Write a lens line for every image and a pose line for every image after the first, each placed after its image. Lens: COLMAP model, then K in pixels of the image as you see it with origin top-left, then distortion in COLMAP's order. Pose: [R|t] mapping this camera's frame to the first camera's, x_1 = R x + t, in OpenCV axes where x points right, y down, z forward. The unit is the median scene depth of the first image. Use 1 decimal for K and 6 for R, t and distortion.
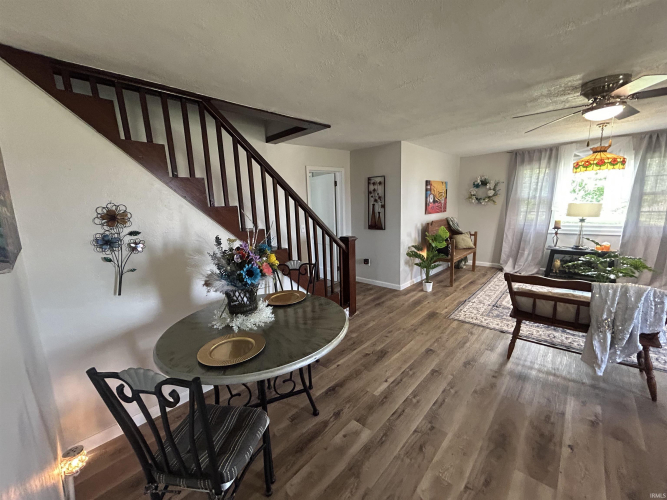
lens RADIAL K [[270.5, 0, 333.5], [0, 270.5, 250.0], [0, 0, 1]] dist [-0.009708, 0.000101]
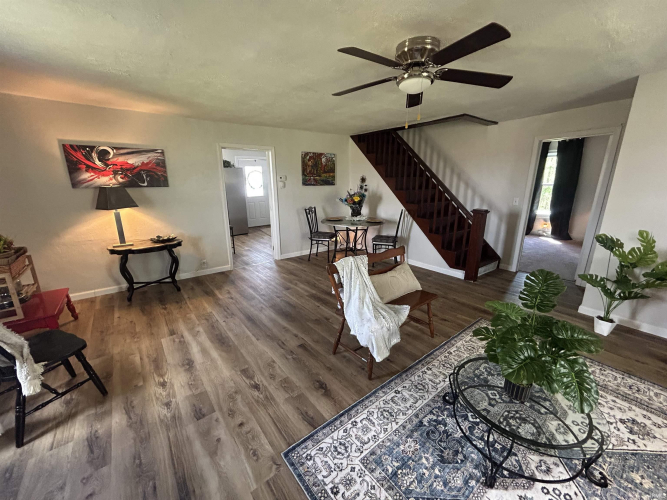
lens RADIAL K [[270.5, 0, 333.5], [0, 270.5, 250.0], [0, 0, 1]] dist [-0.009708, 0.000101]
pose [[-0.161788, 0.294451, -0.941872, 2.538475], [-0.161687, 0.933639, 0.319650, -0.316945], [0.973490, 0.204004, -0.103443, 1.173228]]
